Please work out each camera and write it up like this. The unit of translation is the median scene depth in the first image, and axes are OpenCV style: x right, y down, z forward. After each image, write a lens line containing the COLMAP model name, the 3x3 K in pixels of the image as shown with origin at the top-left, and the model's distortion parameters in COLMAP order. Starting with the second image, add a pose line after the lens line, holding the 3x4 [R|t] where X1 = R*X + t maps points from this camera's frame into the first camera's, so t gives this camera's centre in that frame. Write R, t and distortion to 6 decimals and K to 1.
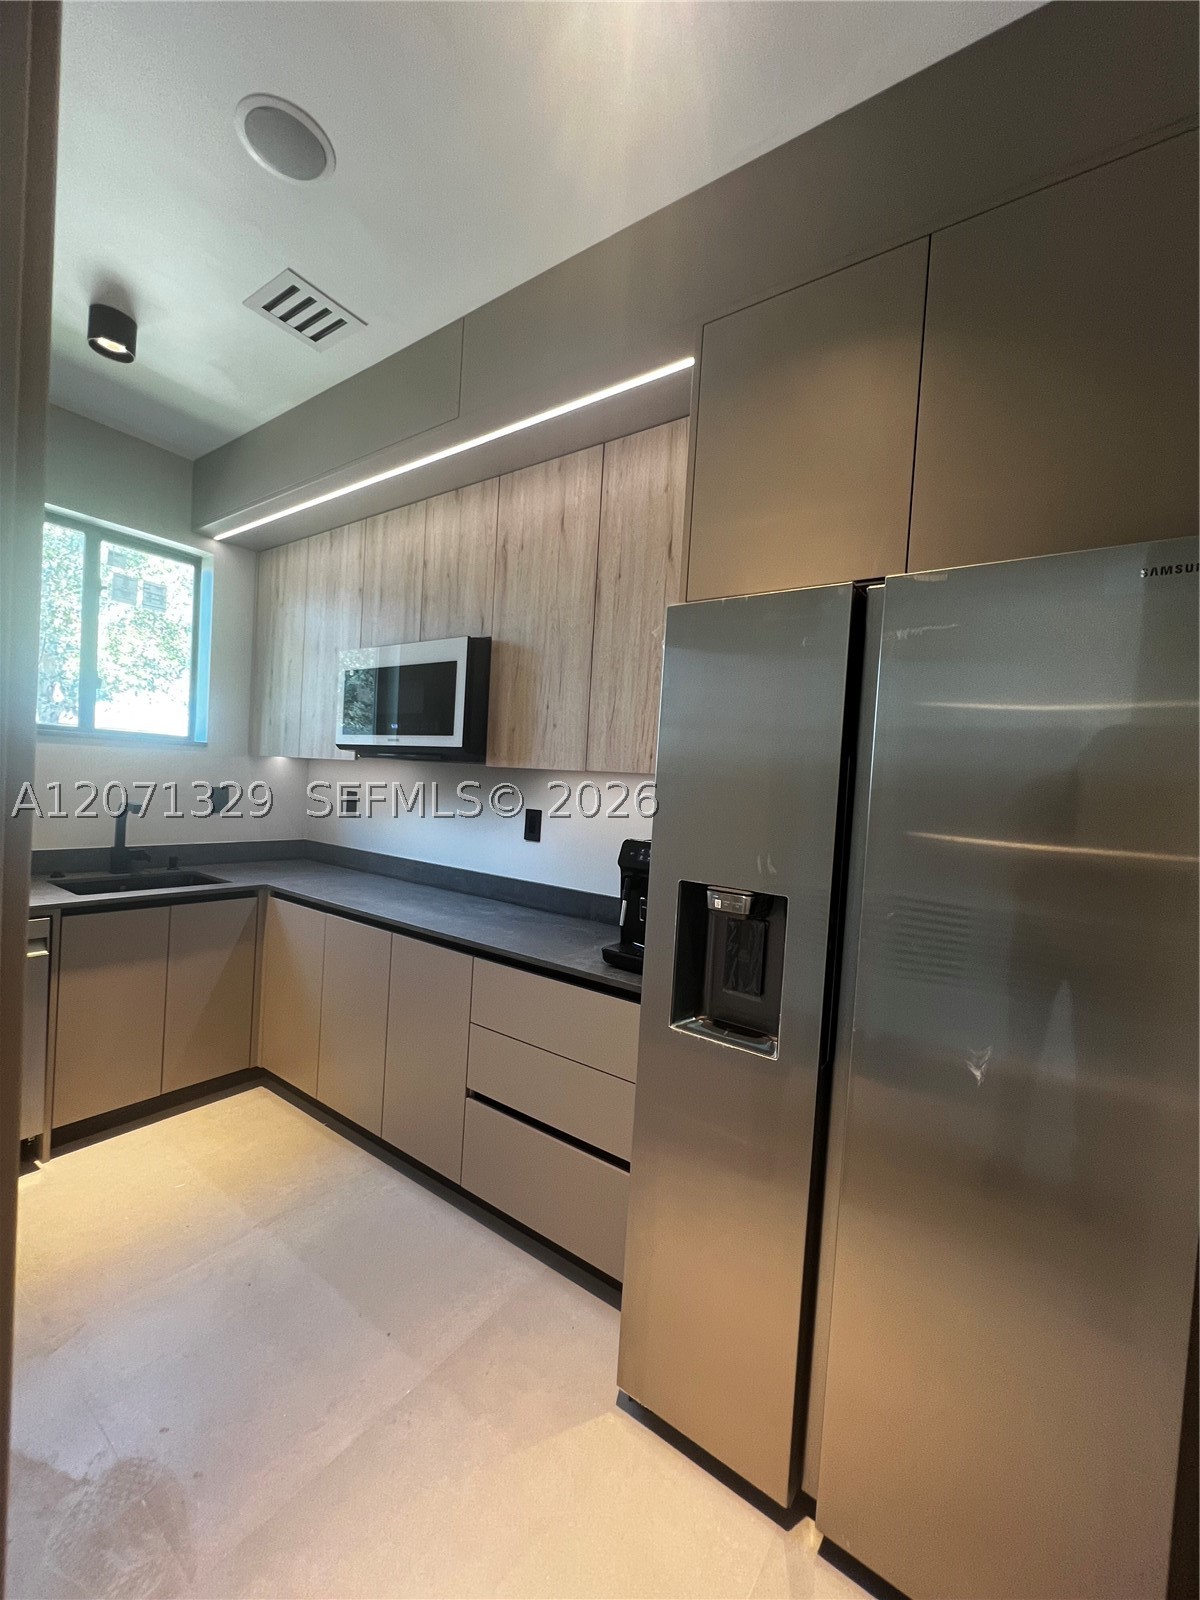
lens RADIAL K [[640.8, 0, 597.1], [0, 640.8, 799.8], [0, 0, 1]] dist [-0.000098, 0.000430]
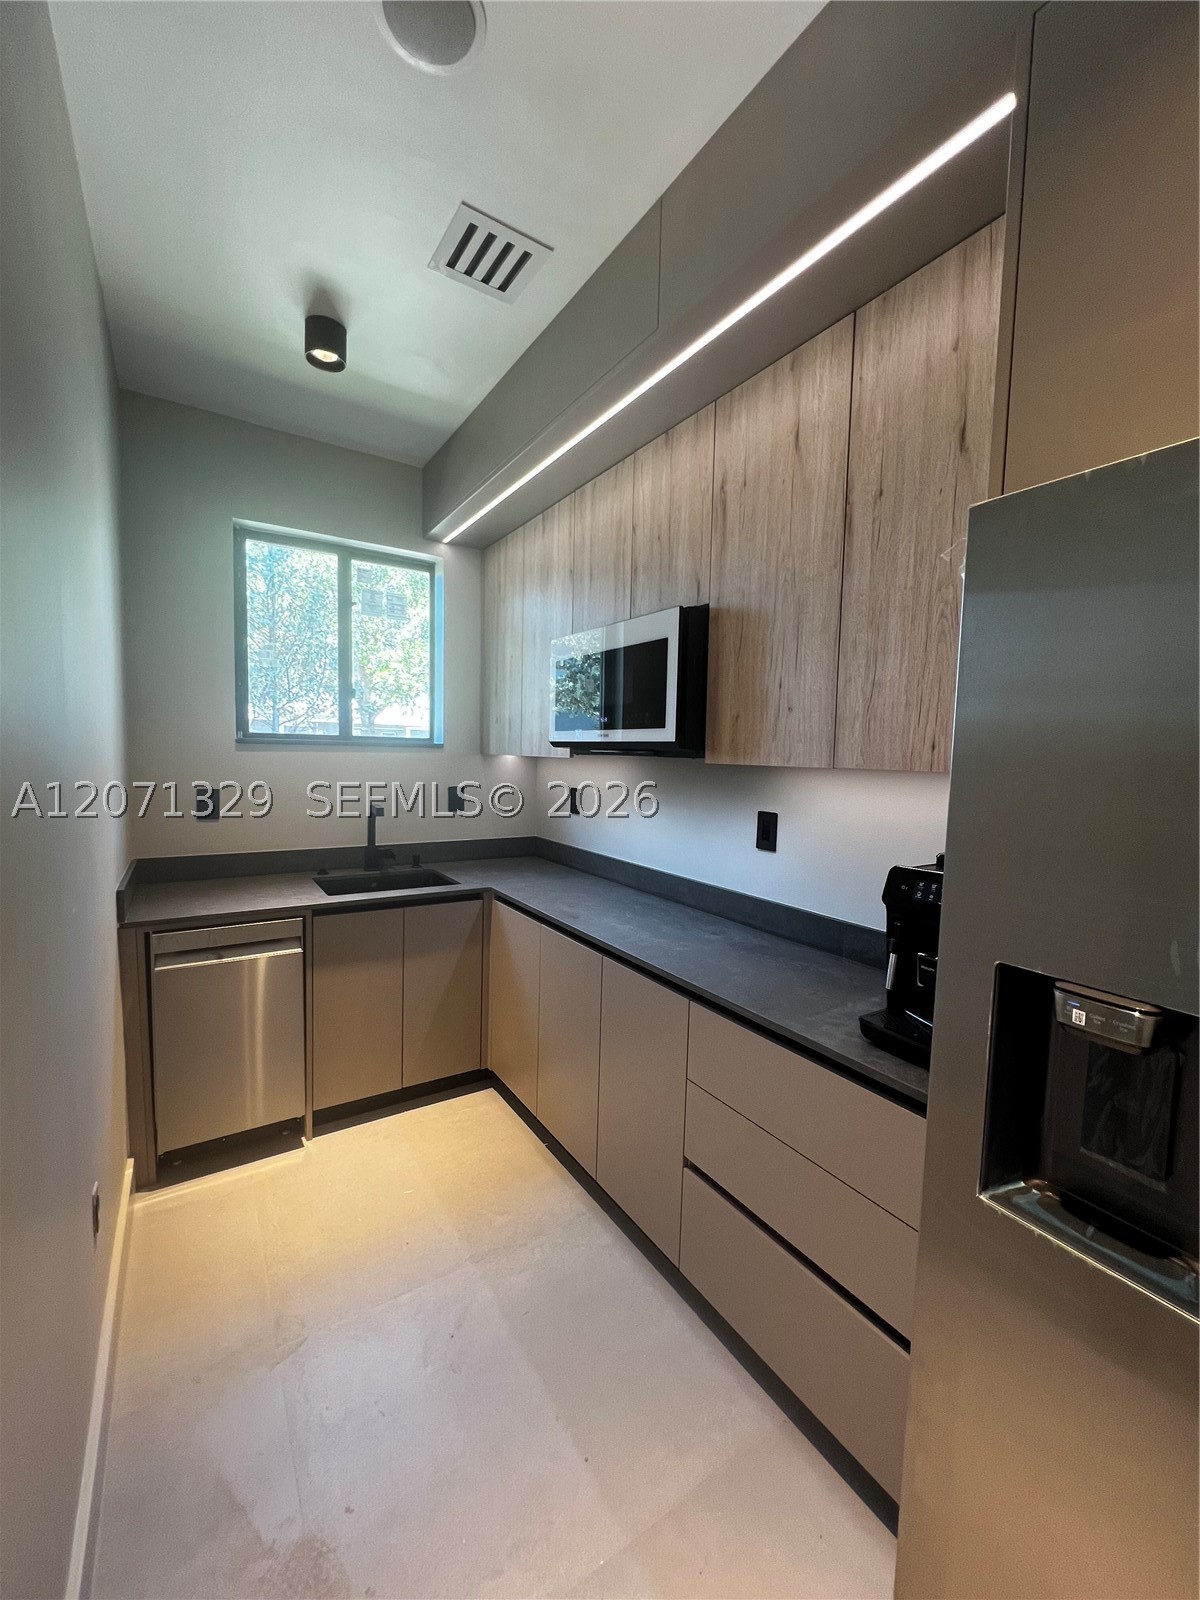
lens RADIAL K [[640.8, 0, 600.5], [0, 640.8, 798.1], [0, 0, 1]] dist [-0.000098, 0.000430]
pose [[0.929925, -0.009520, -0.367626, 0.003956], [0.019671, 0.999521, 0.023876, -0.032637], [0.367222, -0.029435, 0.929667, 0.202452]]
